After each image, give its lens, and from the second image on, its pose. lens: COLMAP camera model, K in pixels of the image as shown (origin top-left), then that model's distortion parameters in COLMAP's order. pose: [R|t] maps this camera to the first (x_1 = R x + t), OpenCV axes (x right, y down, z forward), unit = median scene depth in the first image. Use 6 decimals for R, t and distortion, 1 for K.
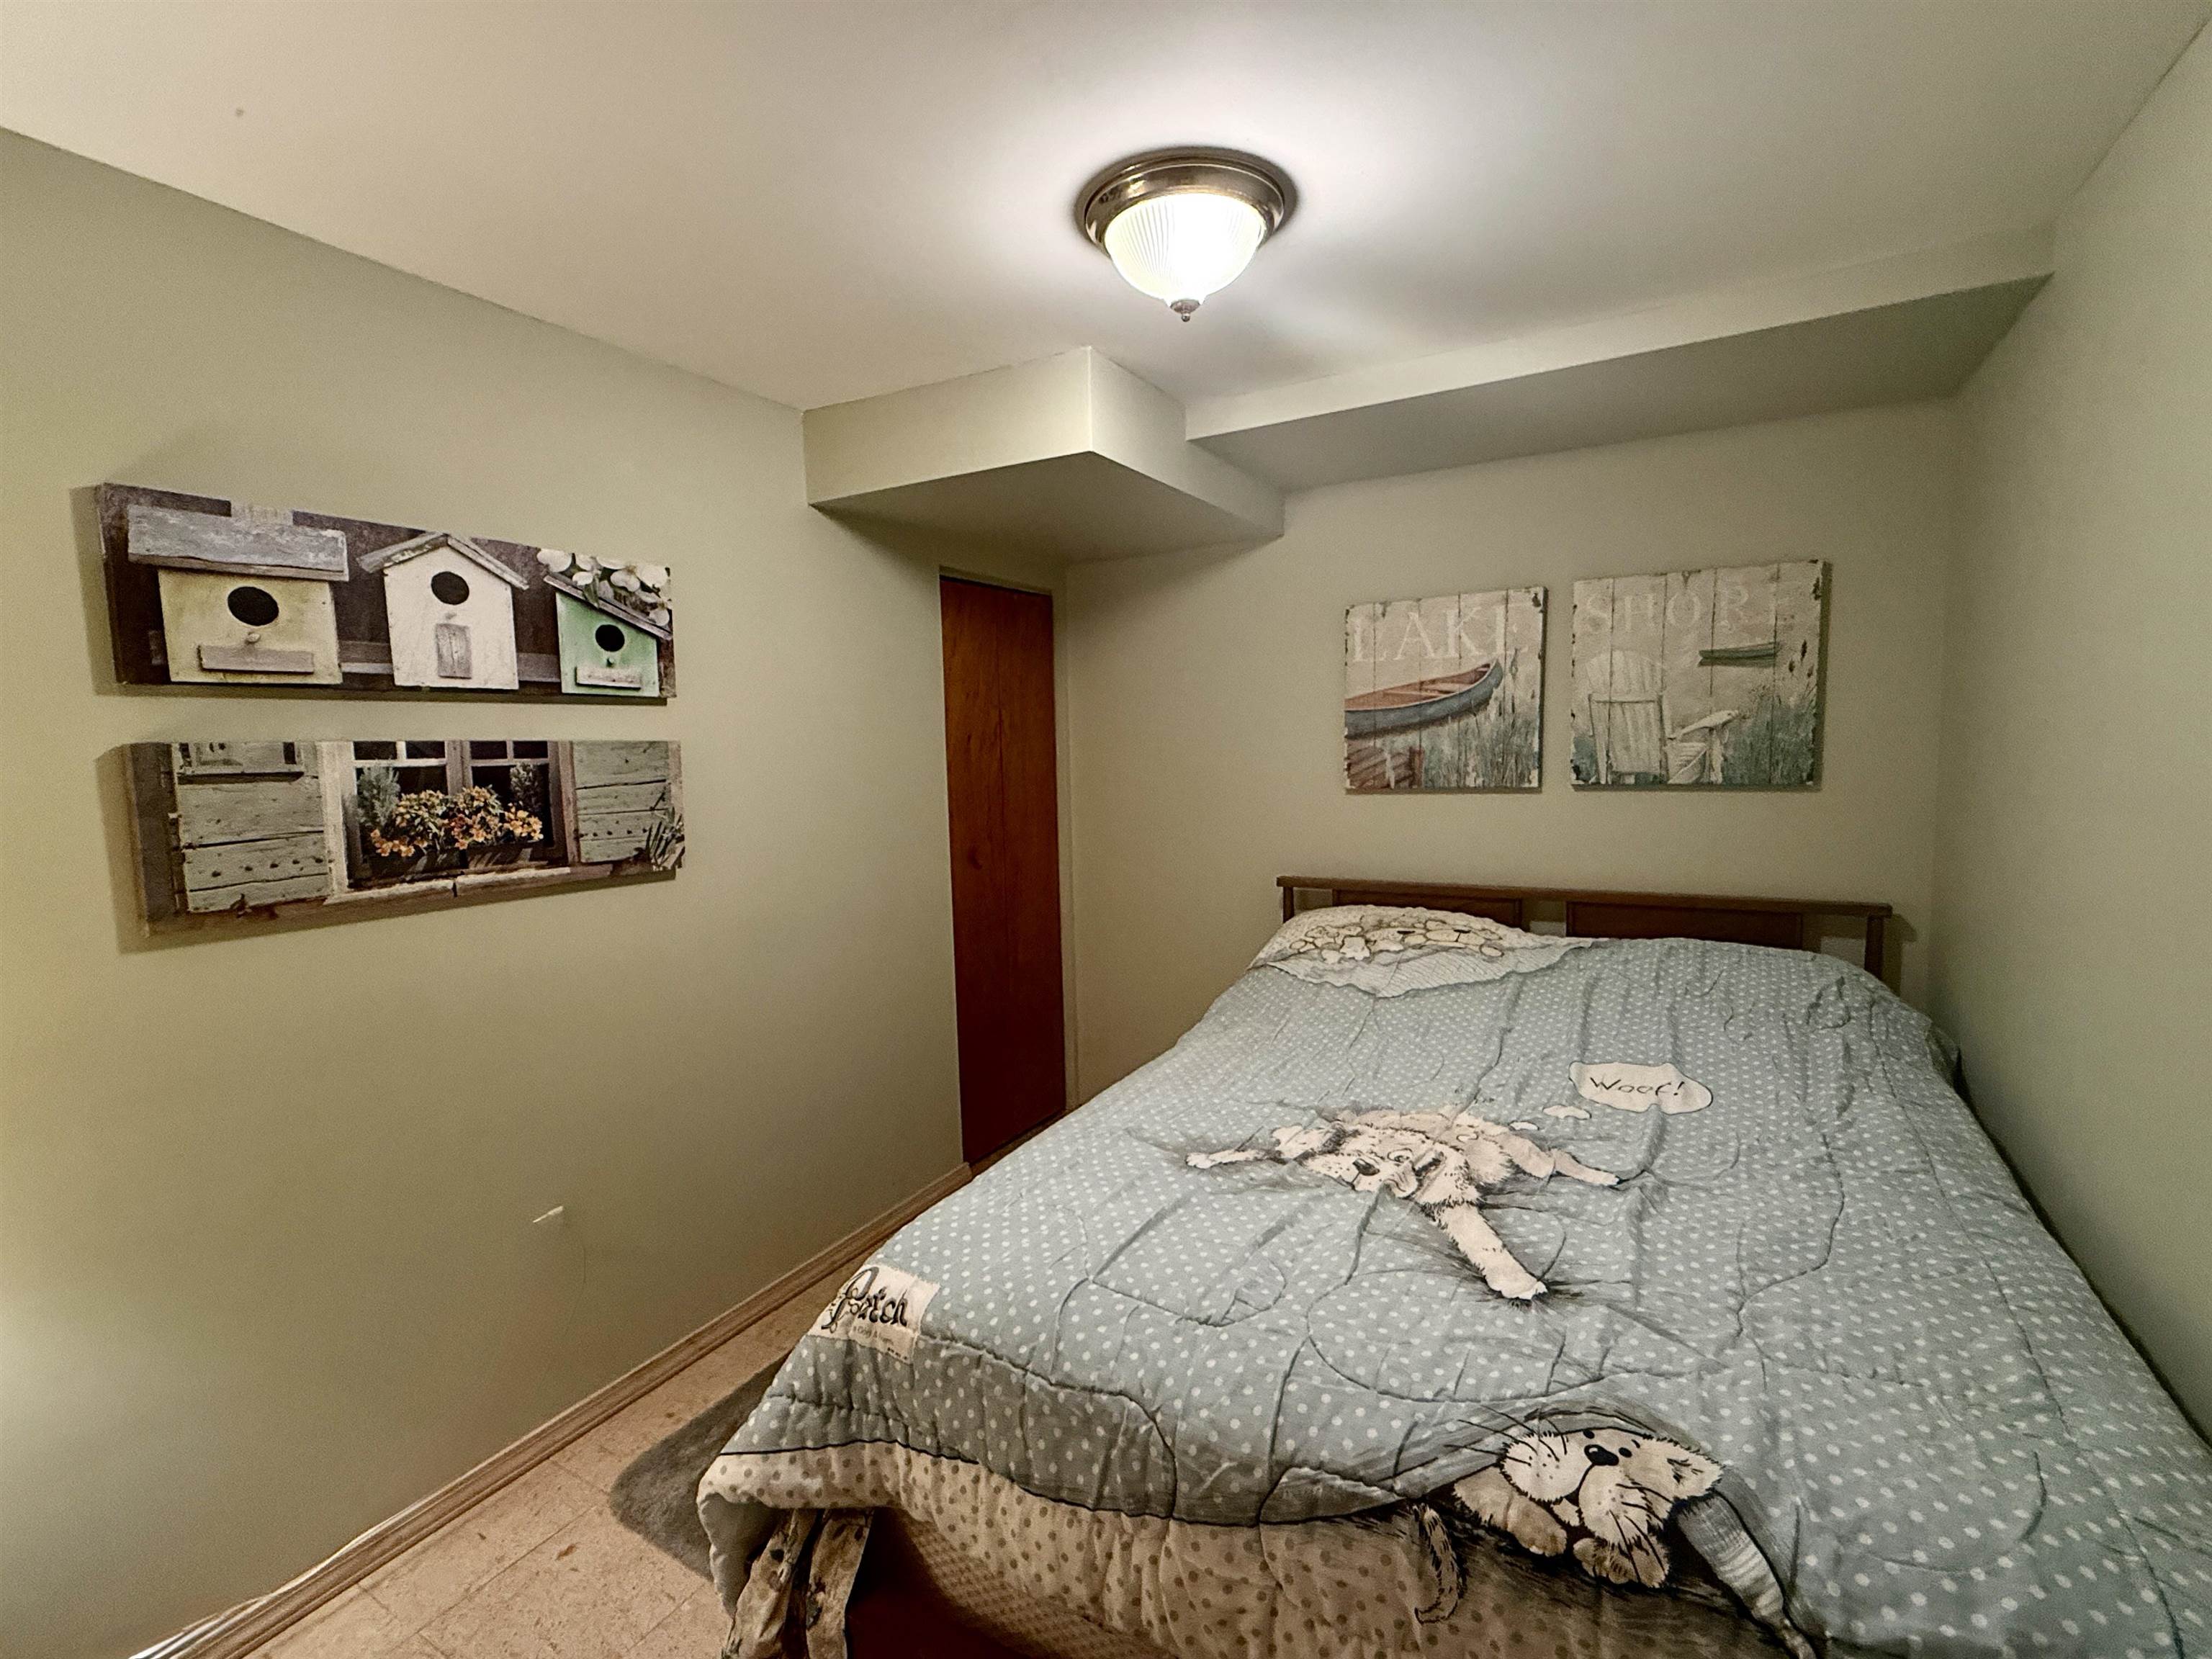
lens RADIAL K [[996.5, 0, 1106.0], [0, 996.5, 829.5], [0, 0, 1]] dist [0.002949, 0.000062]
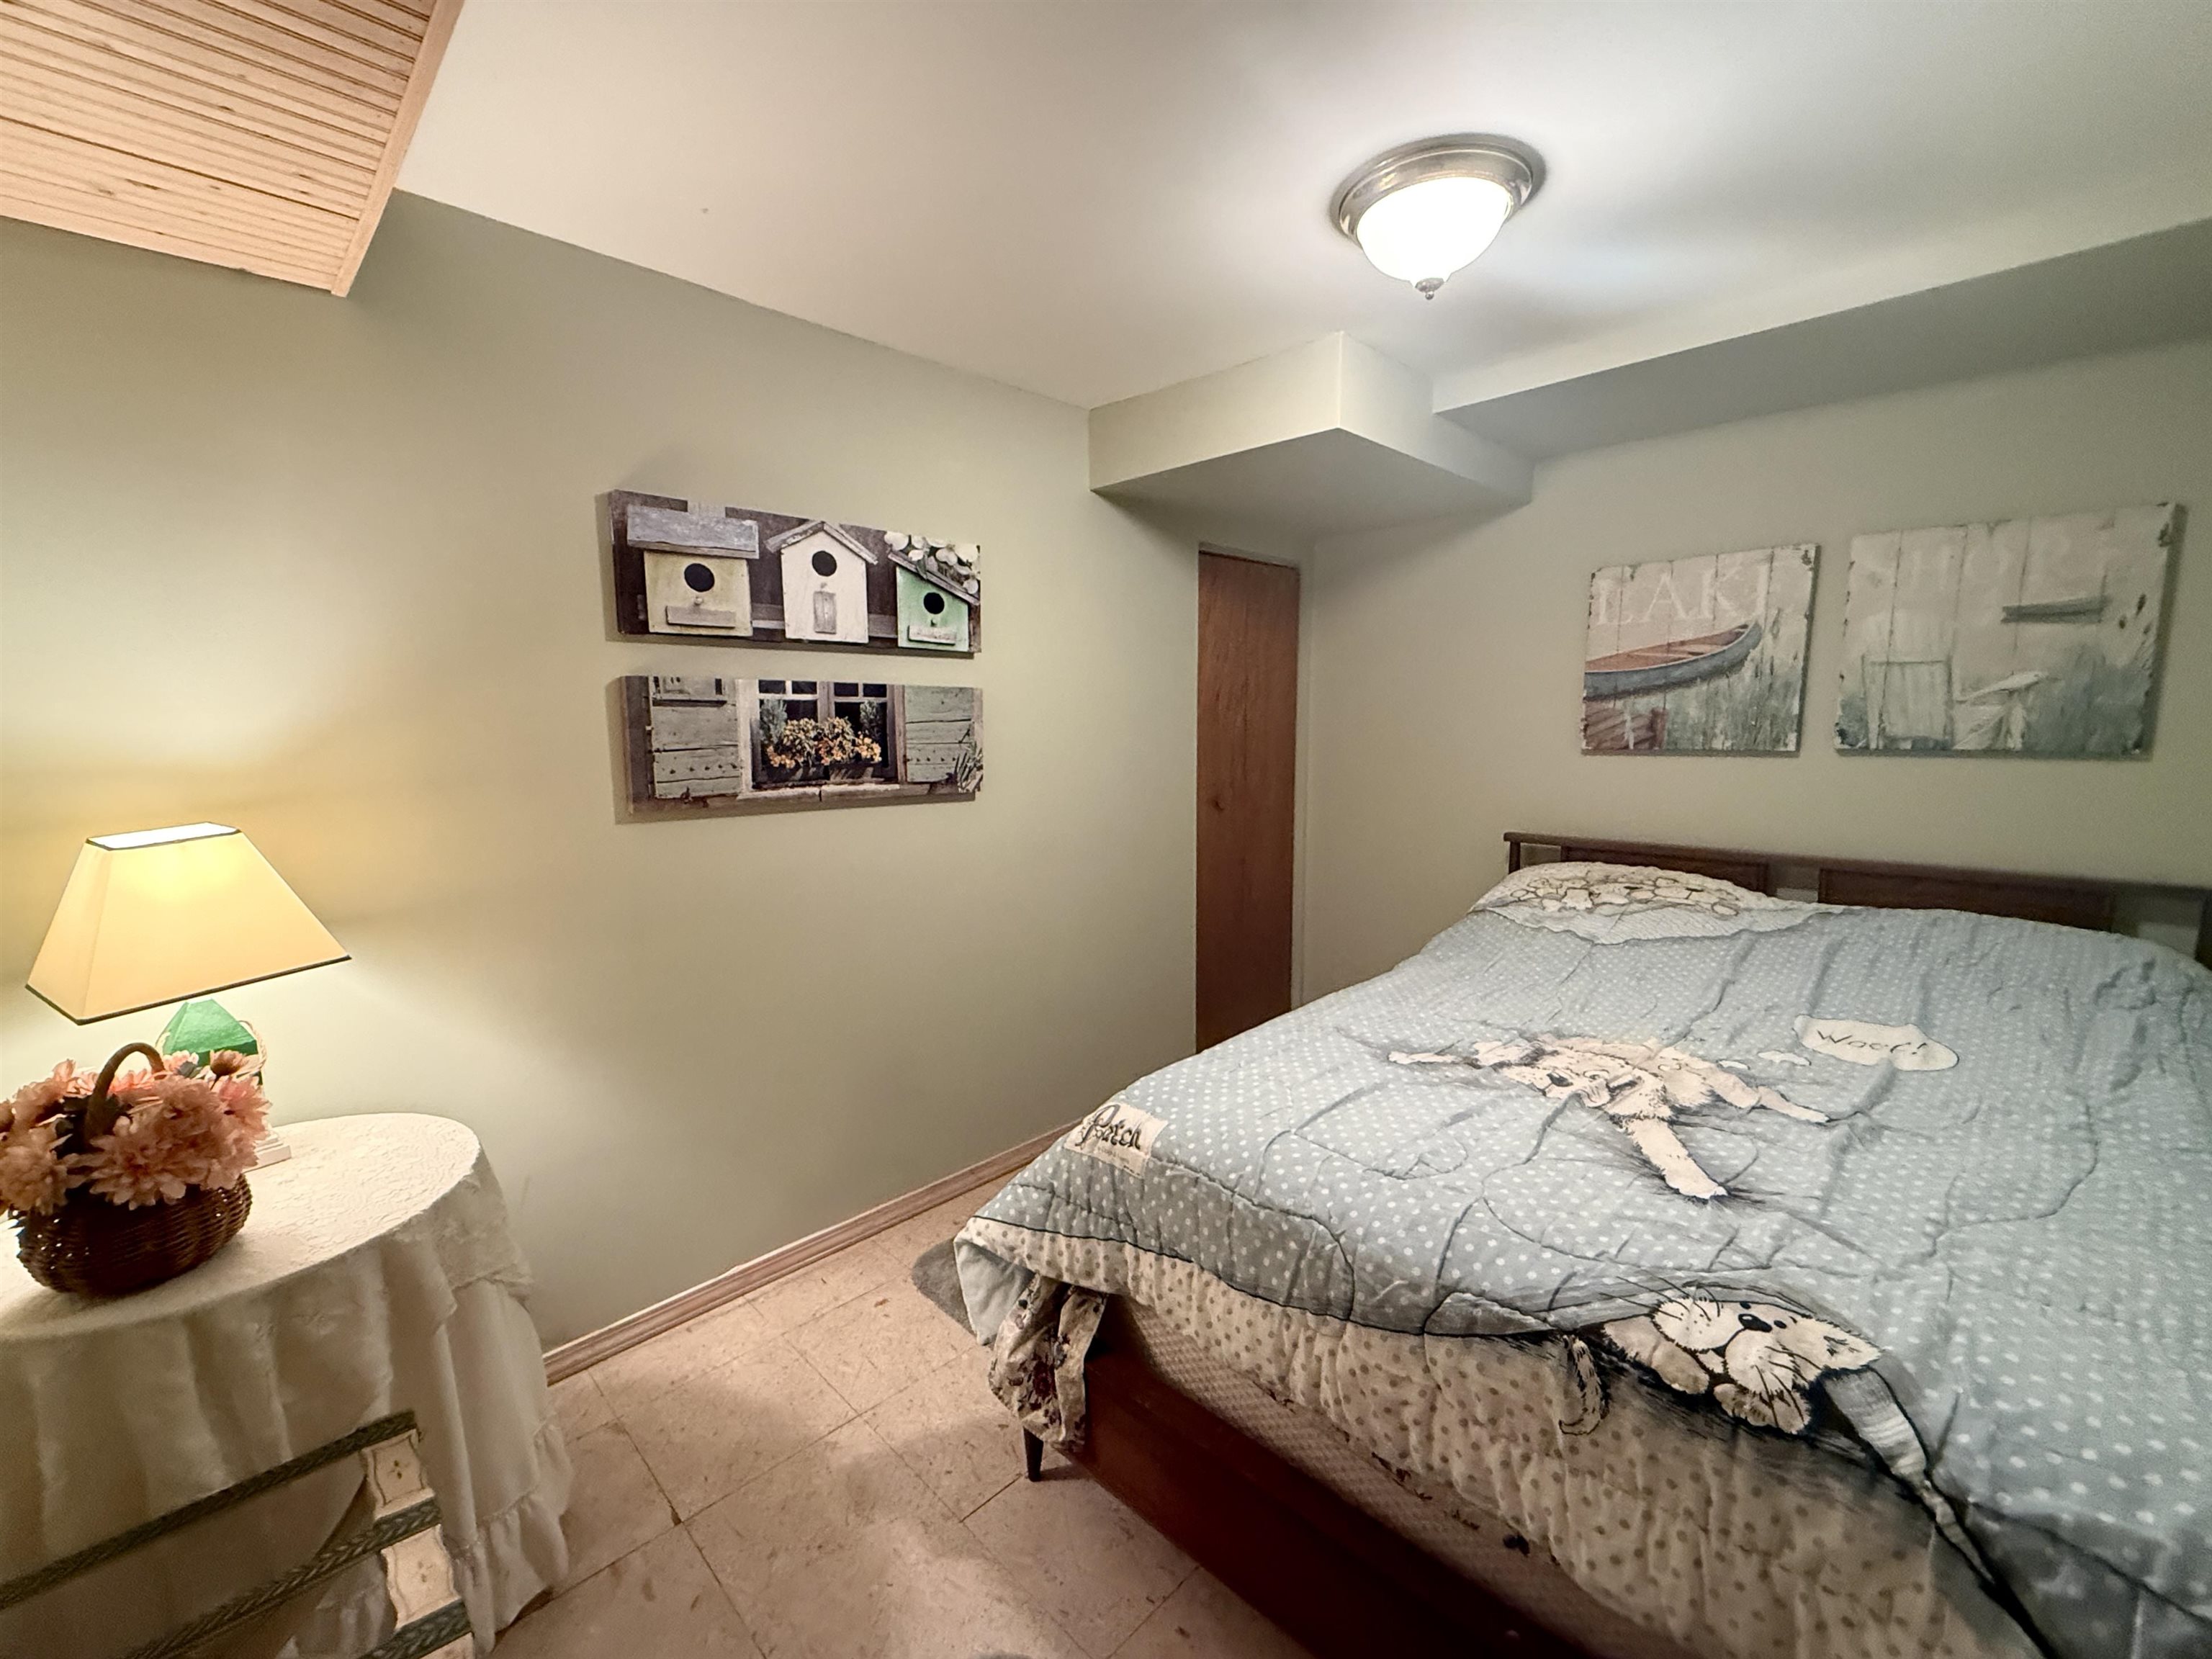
lens RADIAL K [[915.7, 0, 1106.0], [0, 915.7, 829.5], [0, 0, 1]] dist [0.005492, -0.001209]
pose [[0.965819, 0.050704, -0.254211, 0.023239], [-0.041656, 0.998297, 0.040851, 0.045792], [0.255849, -0.028865, 0.966286, -0.082308]]
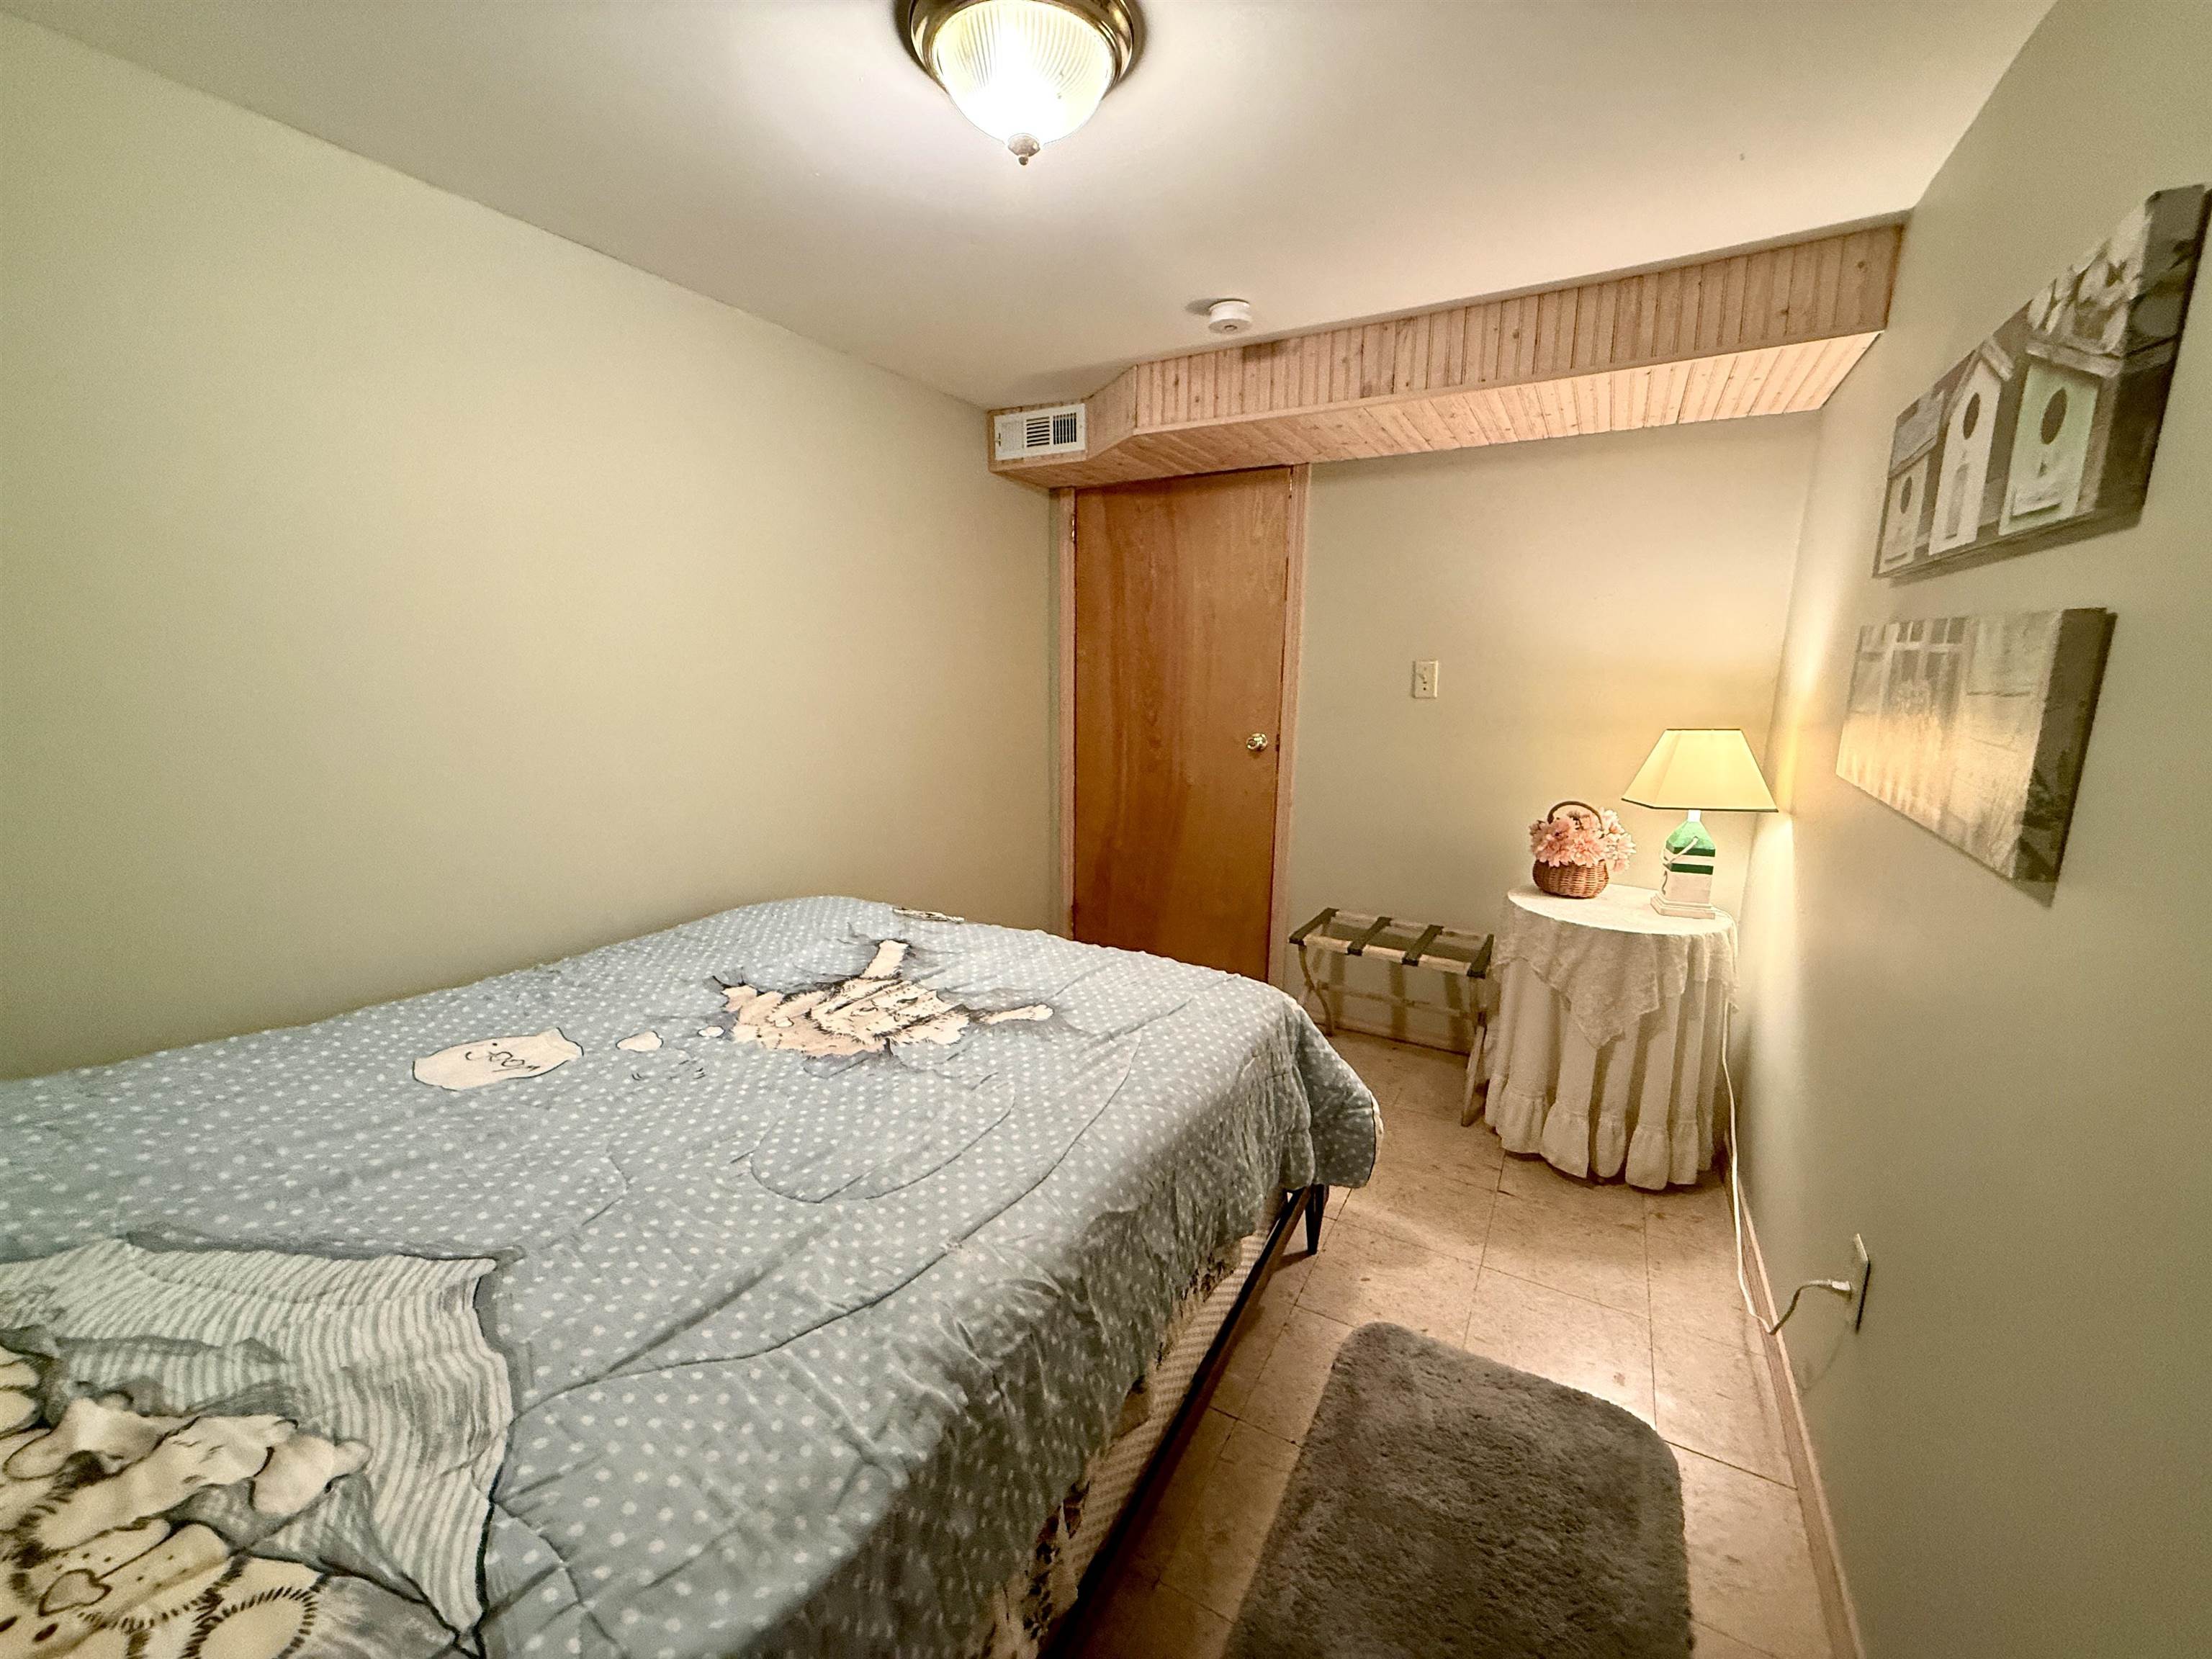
lens RADIAL K [[915.7, 0, 1106.0], [0, 915.7, 829.5], [0, 0, 1]] dist [0.005492, -0.001209]
pose [[-0.999647, 0.020879, -0.016451, 0.032589], [0.015599, 0.961903, 0.272944, -0.158850], [0.021523, 0.272591, -0.961889, 1.986105]]
